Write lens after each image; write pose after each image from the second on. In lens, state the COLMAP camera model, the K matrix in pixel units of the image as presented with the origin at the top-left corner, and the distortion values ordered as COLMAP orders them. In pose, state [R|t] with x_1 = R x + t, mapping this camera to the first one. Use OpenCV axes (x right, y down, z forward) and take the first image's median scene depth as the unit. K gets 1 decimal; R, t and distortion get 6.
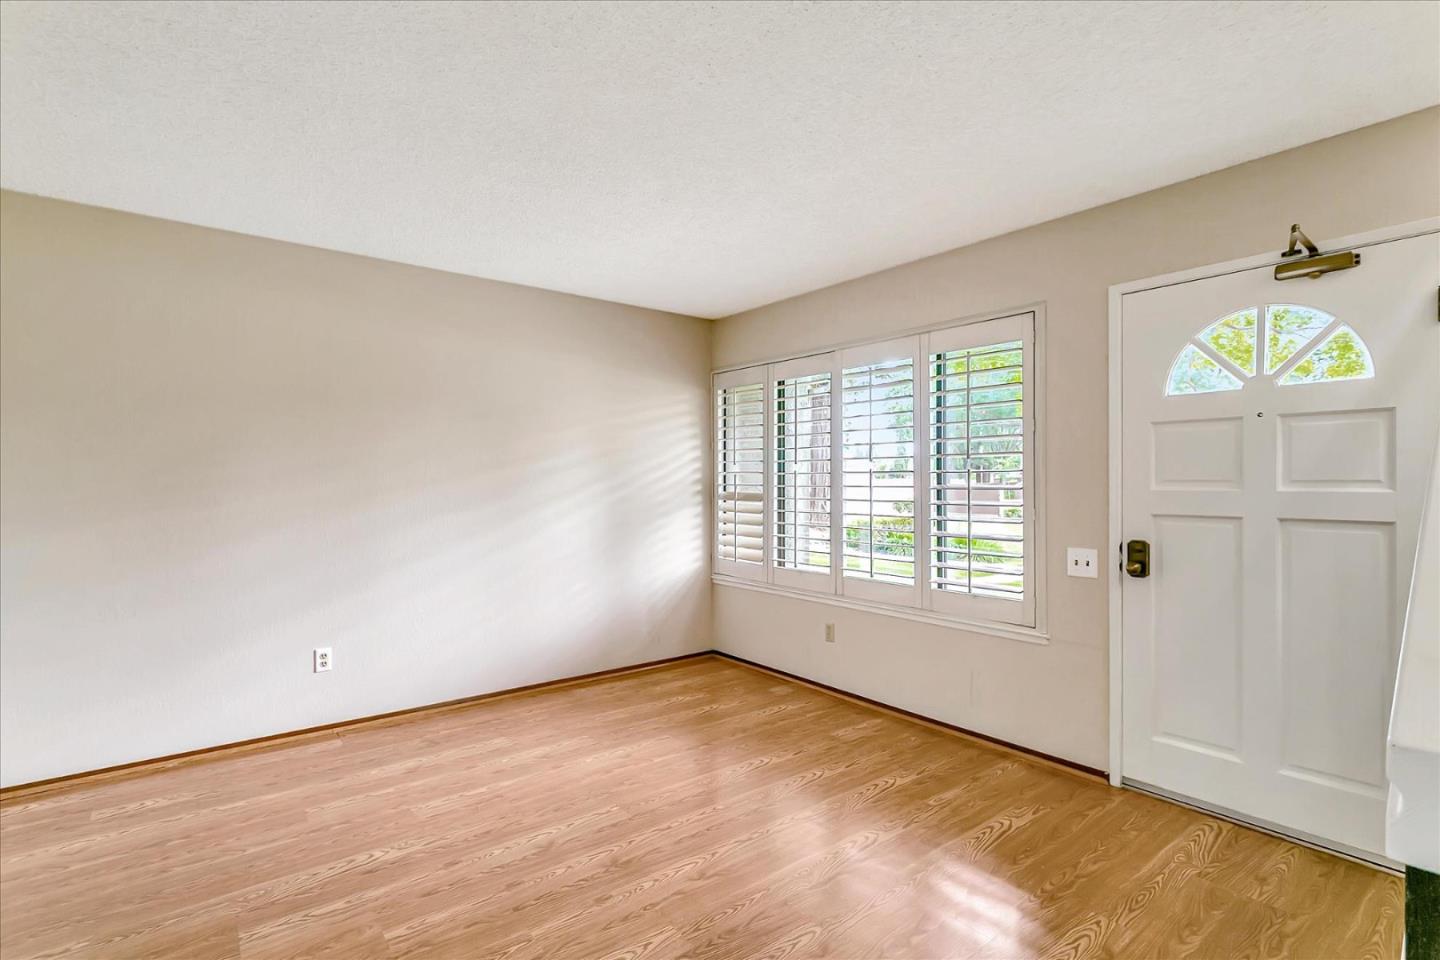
lens RADIAL K [[679.7, 0, 715.7], [0, 679.7, 477.0], [0, 0, 1]] dist [-0.001917, 0.000057]
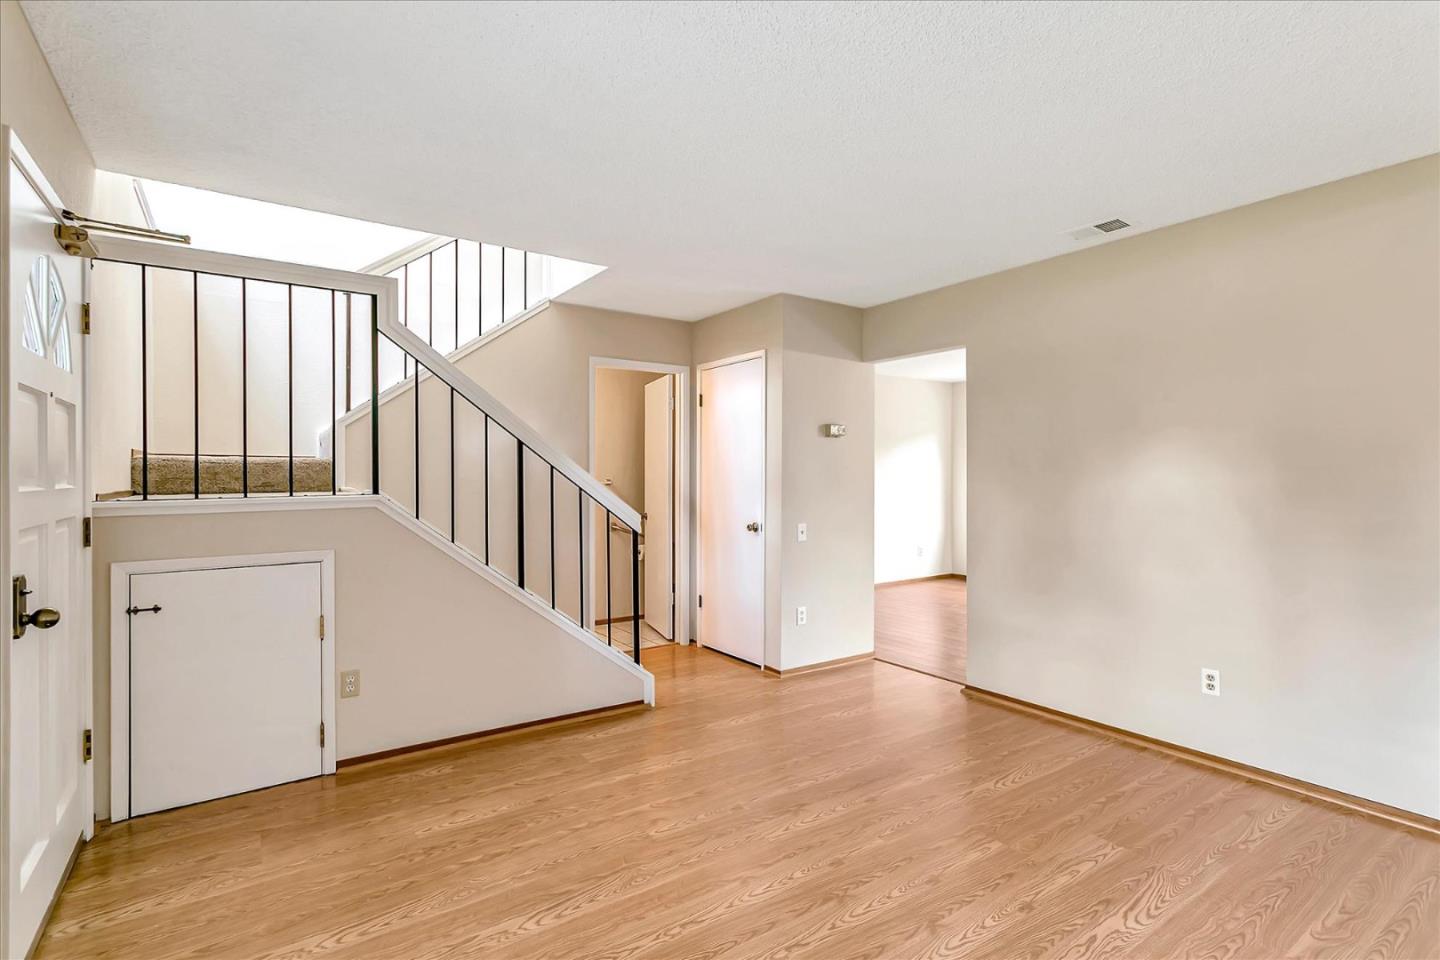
lens RADIAL K [[679.7, 0, 715.7], [0, 679.7, 477.0], [0, 0, 1]] dist [-0.001917, 0.000057]
pose [[-0.997861, 0.000513, 0.065375, -0.043506], [0.000856, 0.999986, 0.005228, 0.002509], [-0.065372, 0.005273, -0.997847, 1.964974]]
